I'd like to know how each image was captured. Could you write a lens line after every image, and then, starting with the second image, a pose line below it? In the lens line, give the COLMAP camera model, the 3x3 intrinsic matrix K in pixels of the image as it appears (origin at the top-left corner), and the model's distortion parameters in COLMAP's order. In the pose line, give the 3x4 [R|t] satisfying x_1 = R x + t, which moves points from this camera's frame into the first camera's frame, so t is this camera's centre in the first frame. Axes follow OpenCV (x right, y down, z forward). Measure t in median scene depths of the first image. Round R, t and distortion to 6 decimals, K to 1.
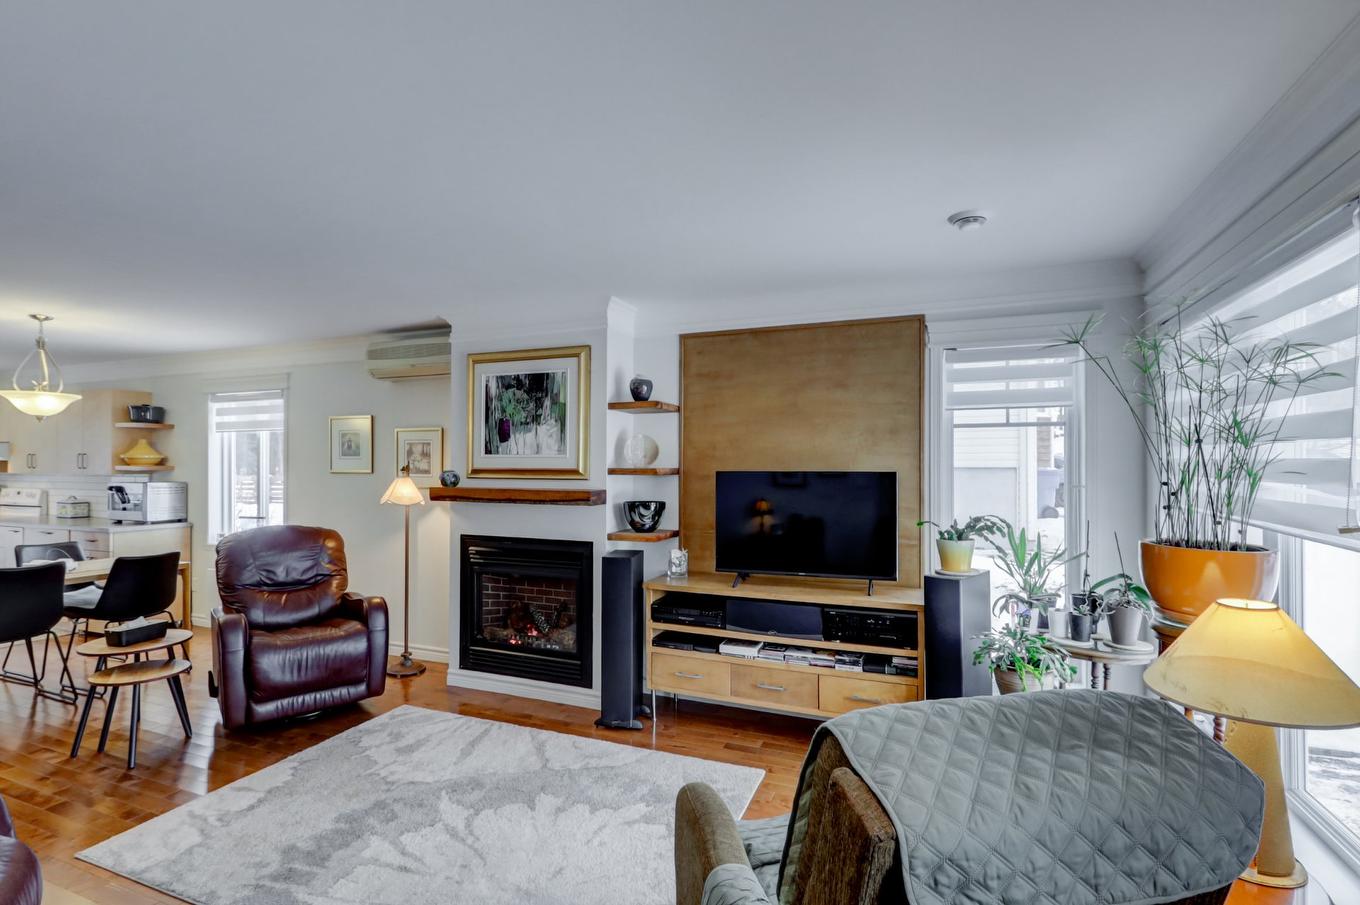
lens RADIAL K [[646.0, 0, 677.4], [0, 646.0, 462.6], [0, 0, 1]] dist [0.001380, 0.000194]
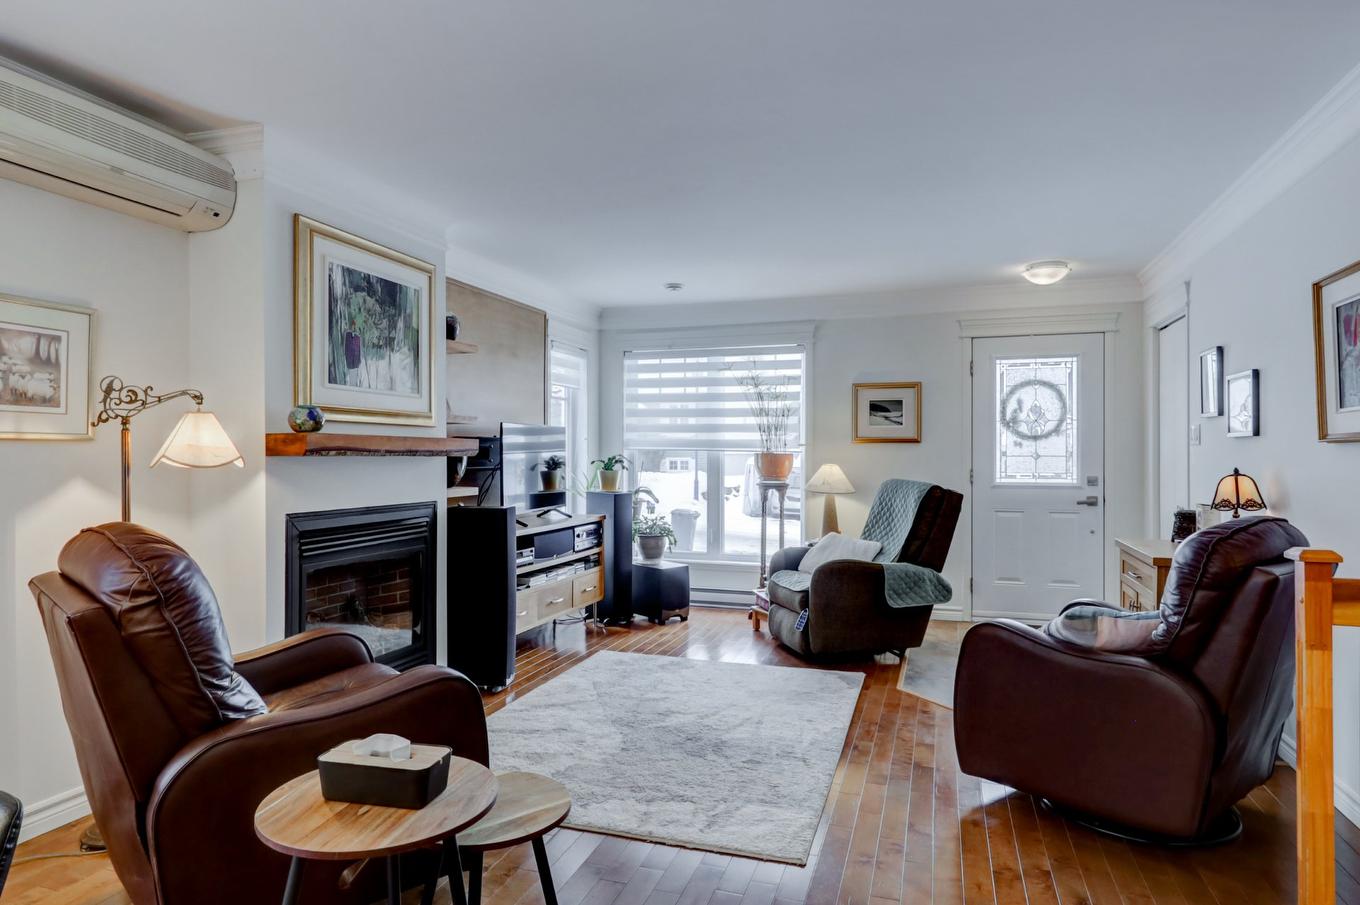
lens RADIAL K [[780.6, 0, 680.9], [0, 780.6, 448.2], [0, 0, 1]] dist [-0.002023, -0.000052]
pose [[-0.059717, 0.003102, 0.998211, -1.114952], [-0.007892, 0.999962, -0.003579, 0.052809], [-0.998184, -0.008092, -0.059690, 0.713741]]
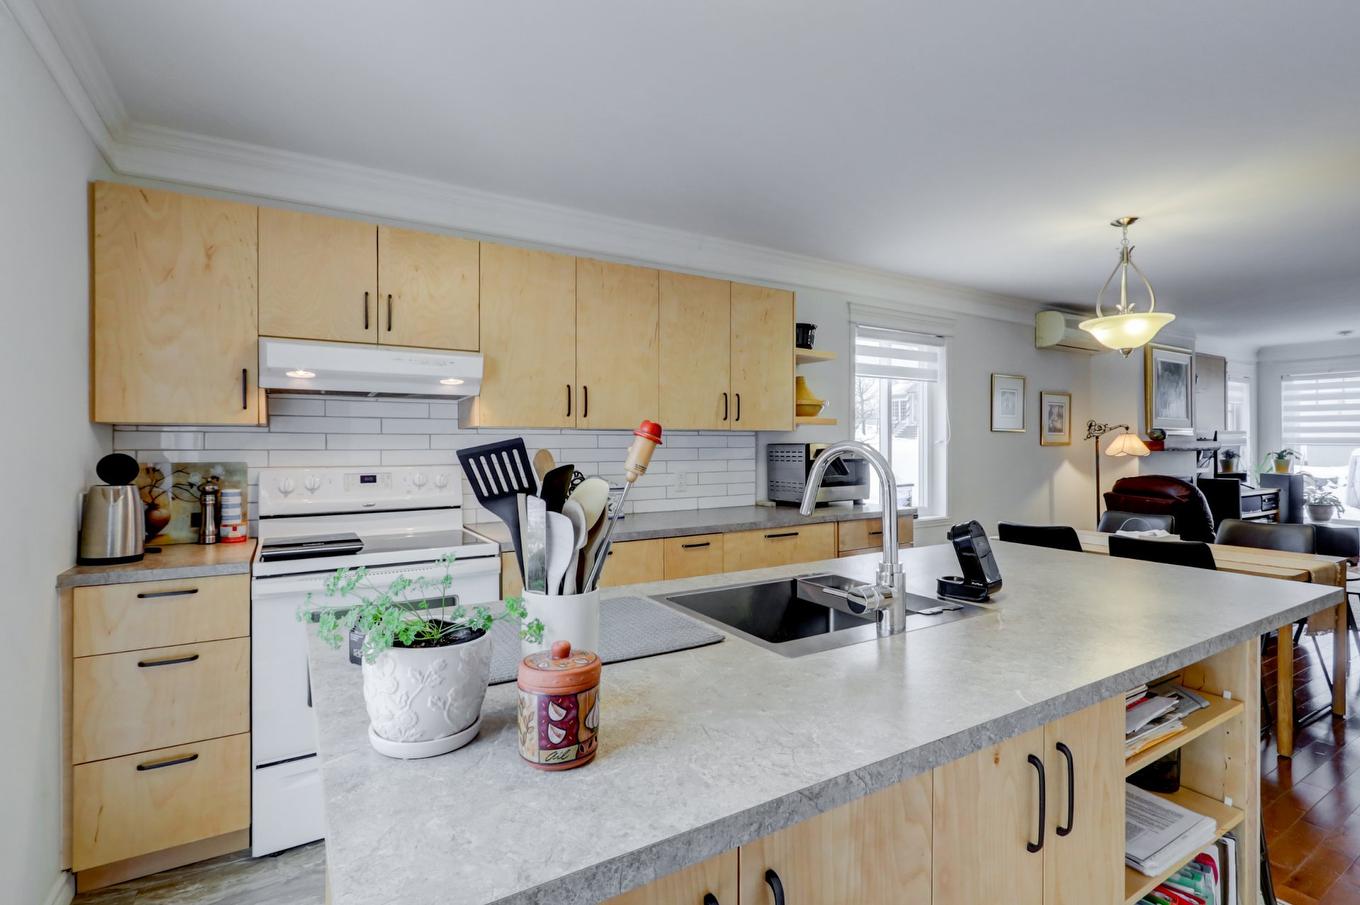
lens RADIAL K [[646.0, 0, 680.3], [0, 646.0, 445.2], [0, 0, 1]] dist [0.001380, 0.000194]
pose [[0.587271, -0.005593, 0.809371, -2.030579], [0.000112, 0.999977, 0.006829, 0.038294], [-0.809390, -0.003920, 0.587258, 1.033903]]
